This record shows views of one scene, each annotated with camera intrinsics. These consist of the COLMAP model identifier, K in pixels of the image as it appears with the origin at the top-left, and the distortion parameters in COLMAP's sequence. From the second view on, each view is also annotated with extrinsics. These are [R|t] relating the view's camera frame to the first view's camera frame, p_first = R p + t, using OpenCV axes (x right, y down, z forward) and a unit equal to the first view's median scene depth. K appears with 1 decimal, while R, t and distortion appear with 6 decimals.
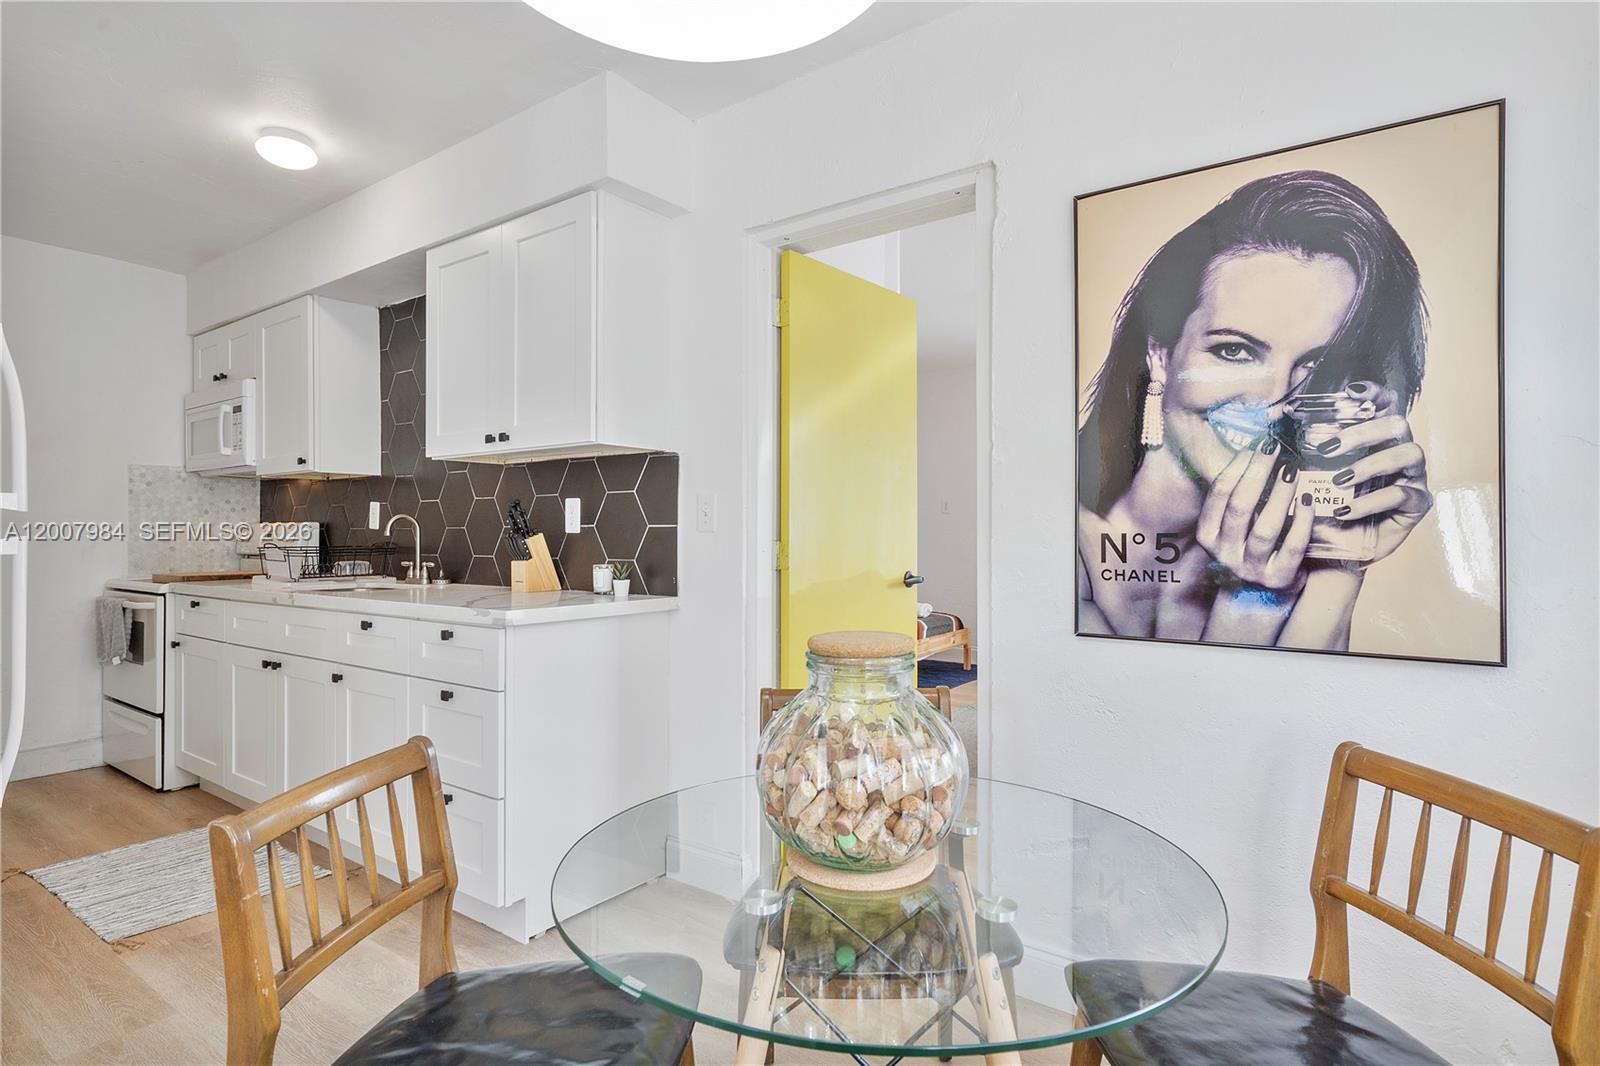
lens RADIAL K [[834.0, 0, 800.0], [0, 834.0, 533.0], [0, 0, 1]] dist [0.004539, 0.001120]
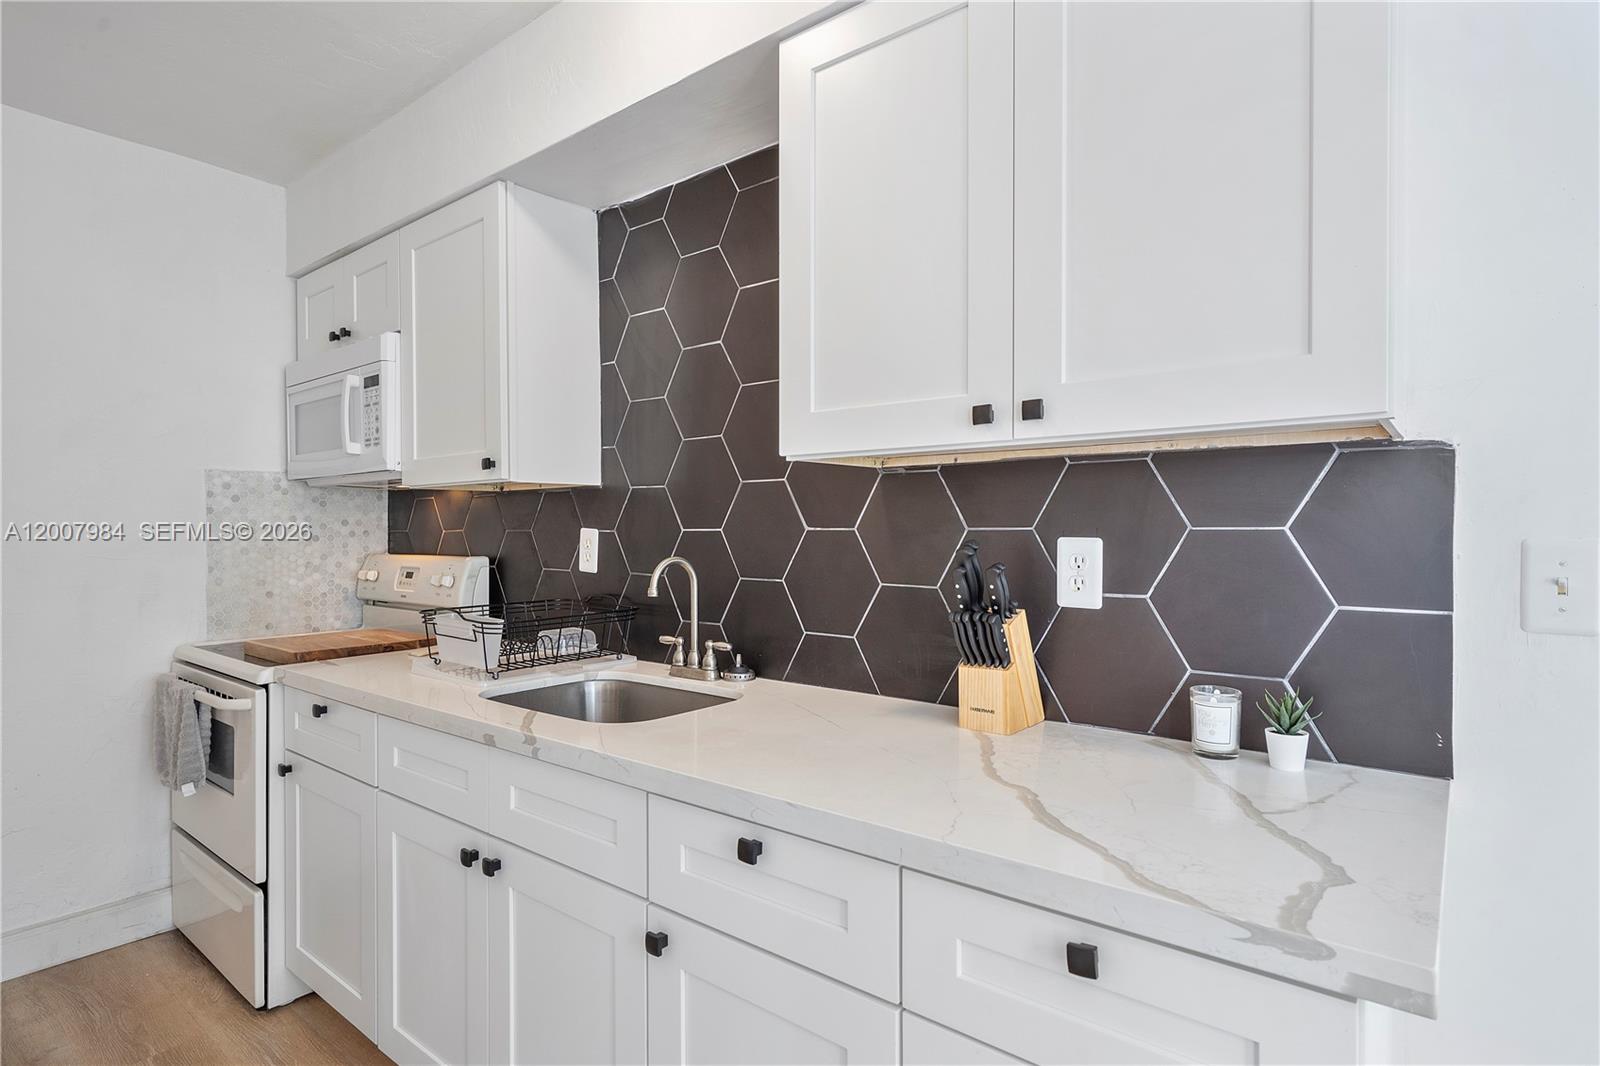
lens RADIAL K [[834.0, 0, 800.0], [0, 834.0, 533.0], [0, 0, 1]] dist [0.004539, 0.001120]
pose [[0.998568, -0.002738, -0.053423, -0.333831], [0.003137, 0.999968, 0.007373, -0.039378], [0.053401, -0.007530, 0.998545, 0.407866]]
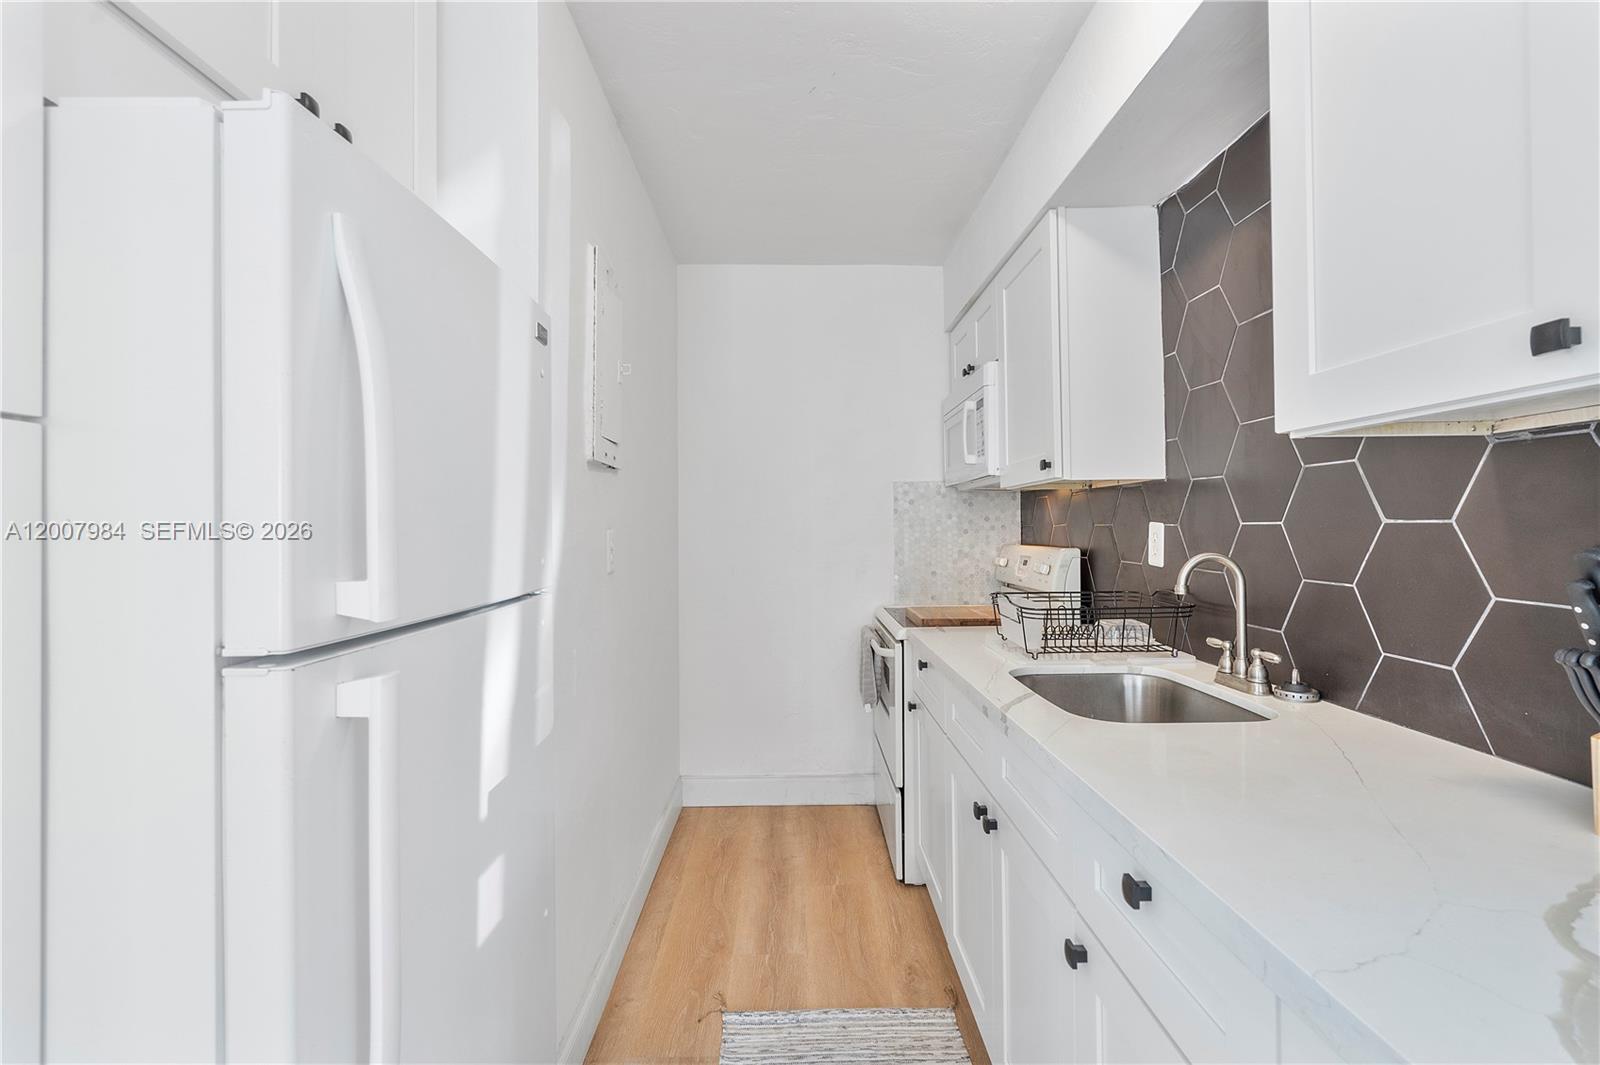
lens RADIAL K [[726.5, 0, 800.6], [0, 726.5, 518.3], [0, 0, 1]] dist [-0.004124, 0.000327]
pose [[0.599848, -0.014212, -0.799988, -0.247159], [0.009963, 0.999897, -0.010293, -0.038710], [0.800052, -0.001796, 0.599928, 0.486284]]
